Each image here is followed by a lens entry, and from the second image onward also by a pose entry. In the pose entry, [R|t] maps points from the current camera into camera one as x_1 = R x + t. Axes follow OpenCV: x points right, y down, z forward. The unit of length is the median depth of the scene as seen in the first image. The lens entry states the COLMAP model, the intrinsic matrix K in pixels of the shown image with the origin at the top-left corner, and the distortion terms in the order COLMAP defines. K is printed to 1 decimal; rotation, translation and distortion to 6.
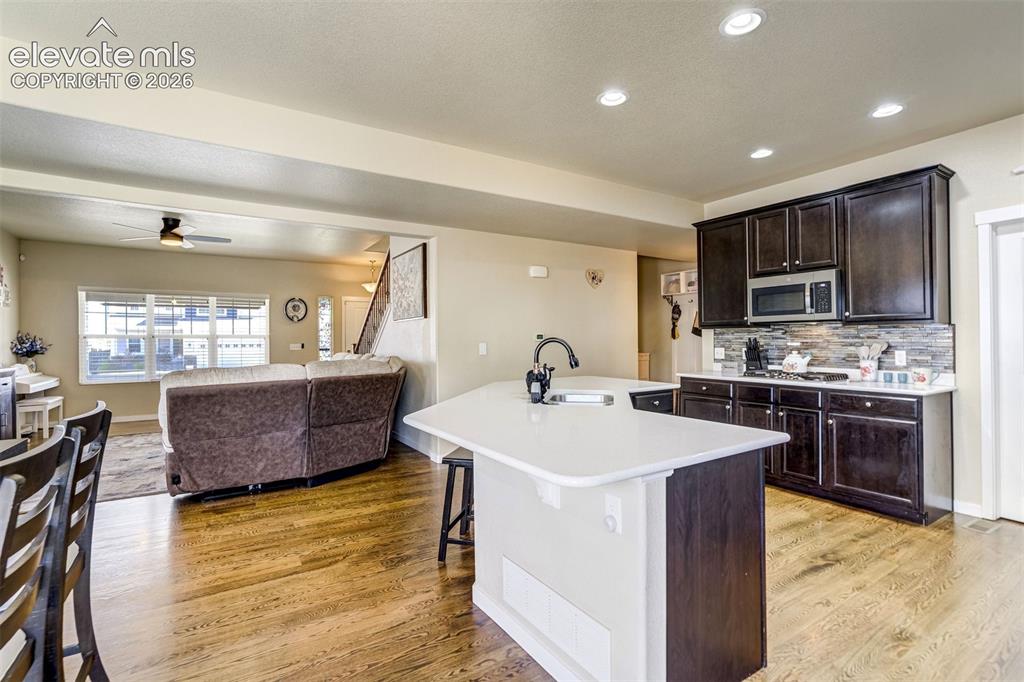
lens RADIAL K [[480.0, 0, 512.0], [0, 480.0, 341.0], [0, 0, 1]] dist [-0.039326, 0.000483]
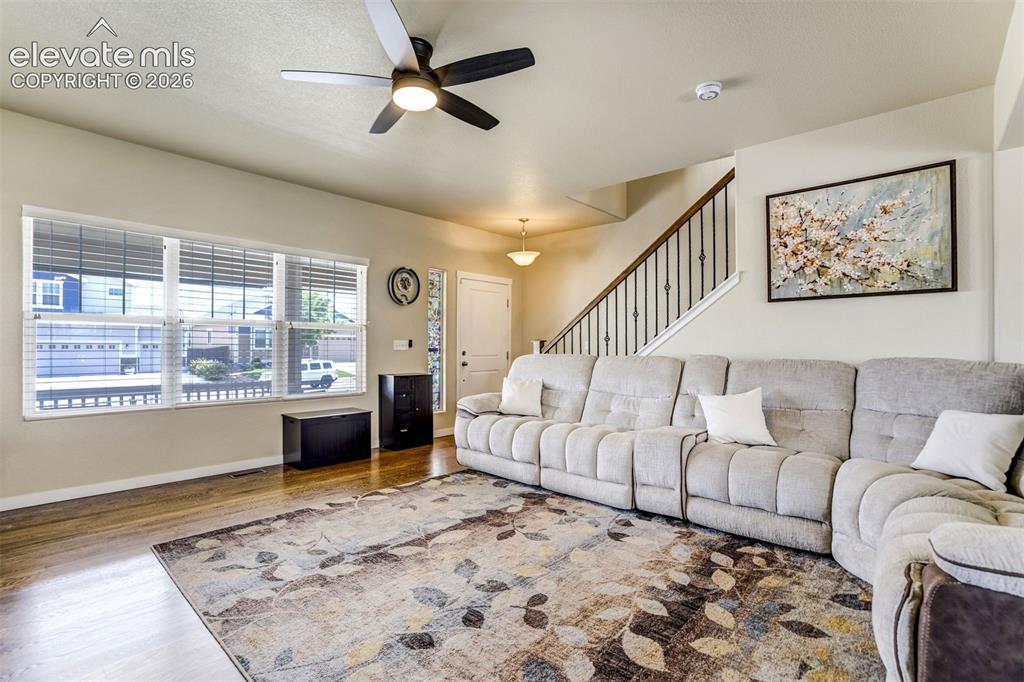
lens RADIAL K [[473.1, 0, 507.2], [0, 473.1, 353.8], [0, 0, 1]] dist [-0.035421, 0.000524]
pose [[0.961630, 0.001840, 0.274345, -0.821466], [-0.006862, 0.999826, 0.017346, 0.019352], [-0.274265, -0.018563, 0.961475, 0.602630]]
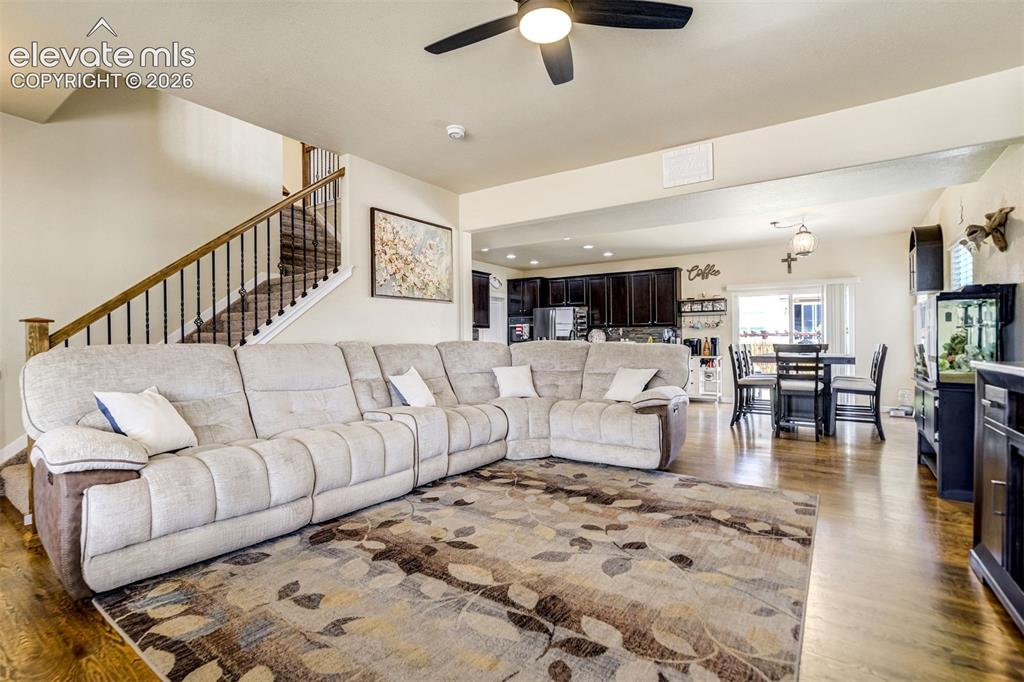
lens RADIAL K [[480.0, 0, 512.0], [0, 480.0, 341.0], [0, 0, 1]] dist [-0.039326, 0.000483]
pose [[-0.395230, 0.009612, 0.918532, -1.121823], [0.003392, 0.999954, -0.009005, 0.038864], [-0.918576, -0.000444, -0.395244, 1.246205]]
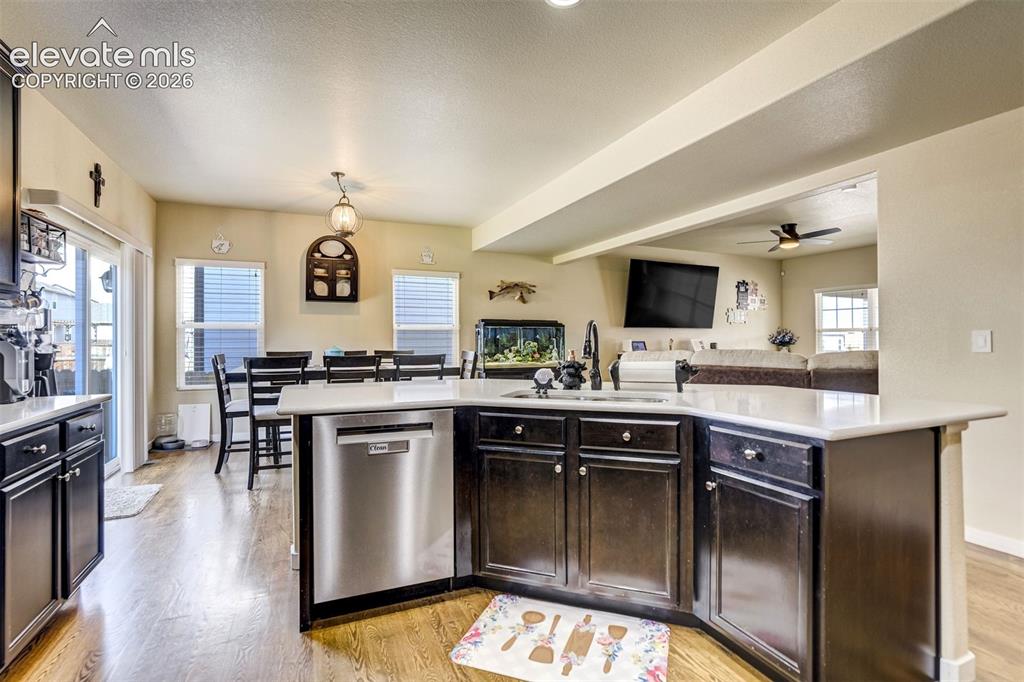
lens RADIAL K [[473.1, 0, 507.2], [0, 473.1, 353.8], [0, 0, 1]] dist [-0.035421, 0.000524]
pose [[-0.163339, 0.042629, -0.985649, 0.521830], [-0.004819, 0.999020, 0.044006, 0.002789], [0.986558, 0.011938, -0.162974, 0.562295]]
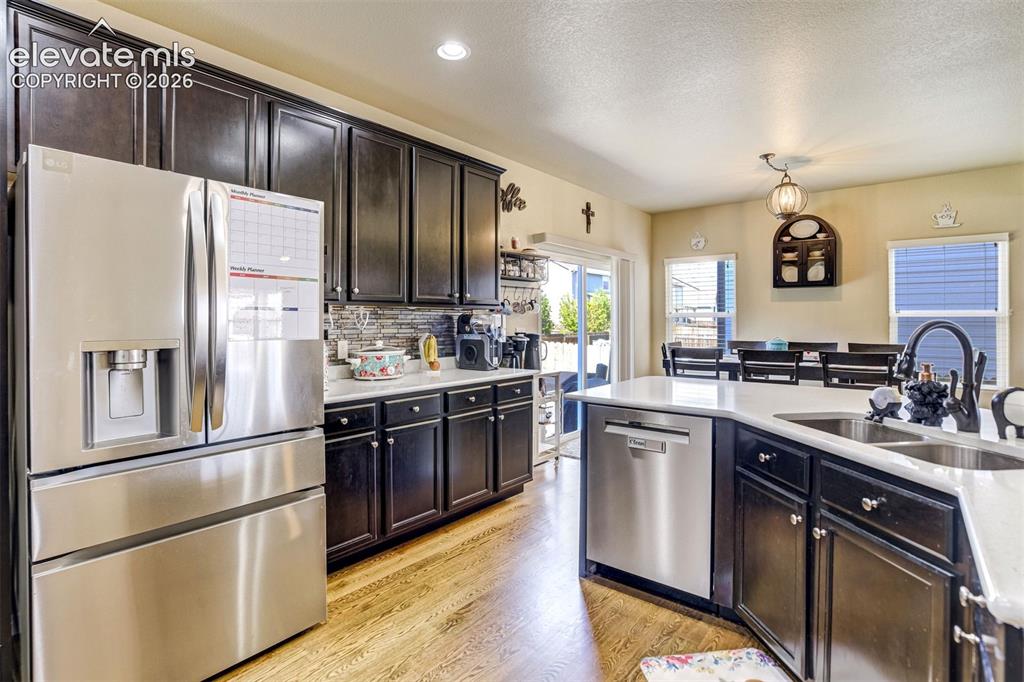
lens RADIAL K [[480.0, 0, 512.0], [0, 480.0, 341.0], [0, 0, 1]] dist [-0.039326, 0.000483]
pose [[-0.948447, 0.026695, -0.315810, 0.402843], [0.010980, 0.998616, 0.051438, -0.013867], [0.316746, 0.045318, -0.947427, 0.746757]]
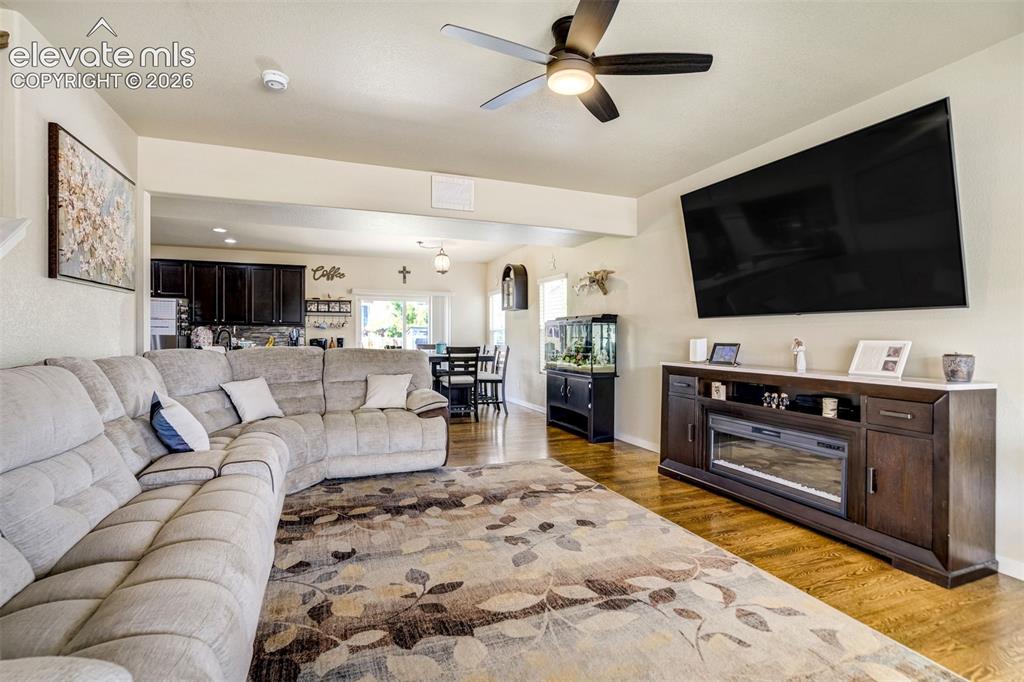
lens RADIAL K [[474.4, 0, 505.8], [0, 474.4, 339.1], [0, 0, 1]] dist [-0.040280, 0.000346]
pose [[-0.979883, 0.000801, 0.199570, -0.809722], [0.001428, 0.999994, 0.002999, 0.015293], [-0.199567, 0.003223, -0.979879, 1.495710]]
